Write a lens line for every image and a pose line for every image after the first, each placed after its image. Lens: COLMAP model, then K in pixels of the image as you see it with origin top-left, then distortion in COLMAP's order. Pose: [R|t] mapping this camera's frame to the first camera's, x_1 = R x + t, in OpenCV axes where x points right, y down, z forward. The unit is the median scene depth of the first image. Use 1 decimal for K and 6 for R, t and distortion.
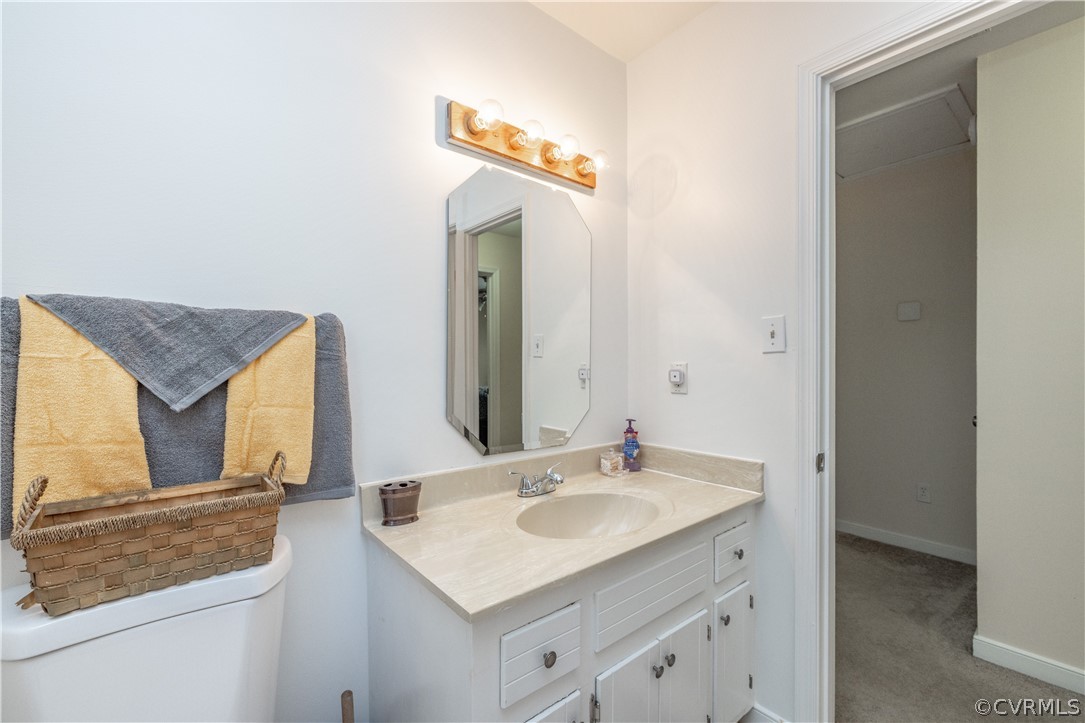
lens RADIAL K [[450.8, 0, 539.0], [0, 450.8, 365.7], [0, 0, 1]] dist [0.000106, -0.000376]
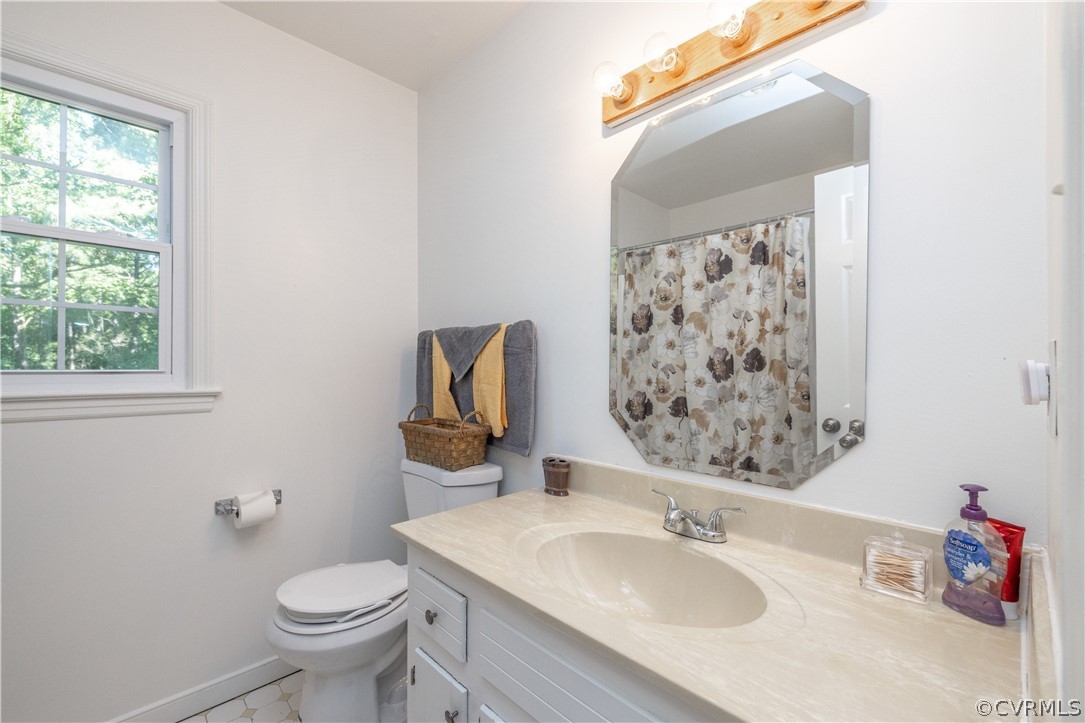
lens RADIAL K [[462.8, 0, 536.3], [0, 462.8, 360.1], [0, 0, 1]] dist [-0.000122, -0.000152]
pose [[0.071664, -0.004904, -0.997417, 0.784867], [0.001782, 0.999987, -0.004789, 0.009867], [0.997427, -0.001434, 0.071672, 0.771591]]
